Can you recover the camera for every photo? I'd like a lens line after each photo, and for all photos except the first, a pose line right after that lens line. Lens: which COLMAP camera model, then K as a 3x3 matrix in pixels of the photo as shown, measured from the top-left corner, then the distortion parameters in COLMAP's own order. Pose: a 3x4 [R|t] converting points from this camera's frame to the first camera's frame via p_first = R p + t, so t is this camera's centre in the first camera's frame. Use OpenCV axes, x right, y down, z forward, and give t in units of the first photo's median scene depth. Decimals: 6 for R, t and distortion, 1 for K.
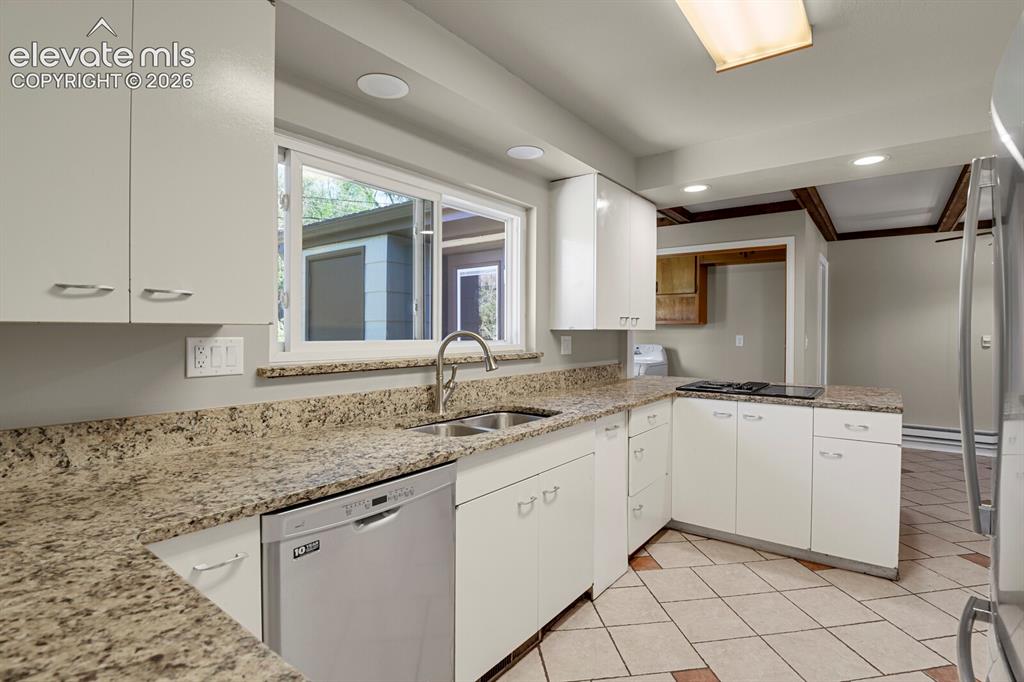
lens RADIAL K [[497.8, 0, 511.9], [0, 497.8, 338.5], [0, 0, 1]] dist [-0.021484, -0.005947]
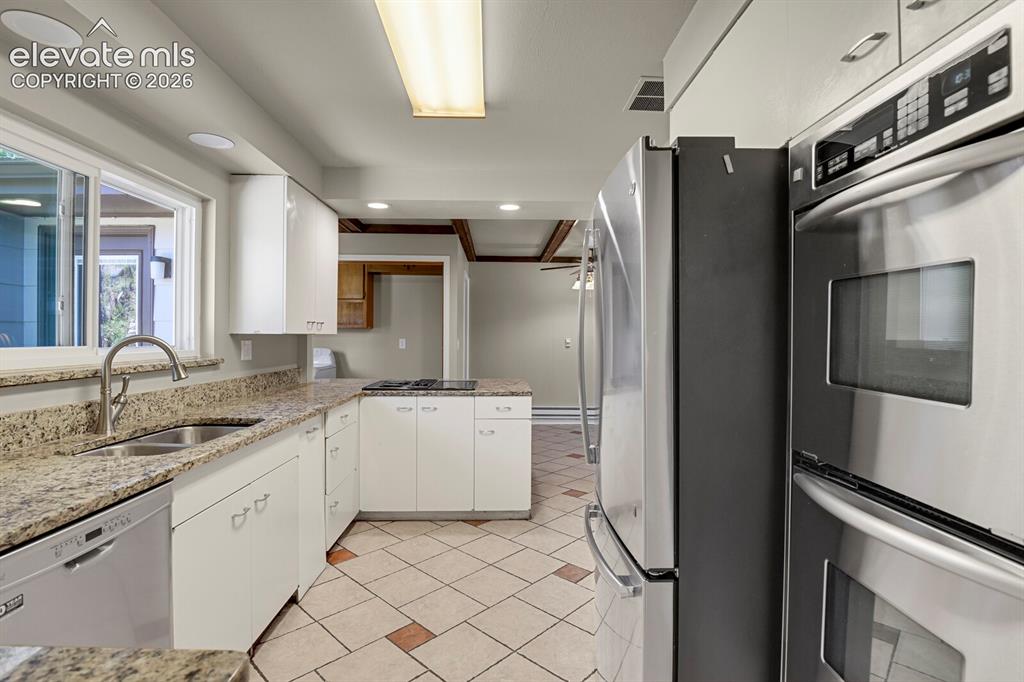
lens RADIAL K [[497.8, 0, 509.5], [0, 497.8, 338.7], [0, 0, 1]] dist [-0.021484, -0.005947]
pose [[0.782416, -0.002187, 0.622753, -0.111707], [0.006149, 0.999972, -0.004213, -0.001734], [-0.622726, 0.007126, 0.782407, -0.052907]]
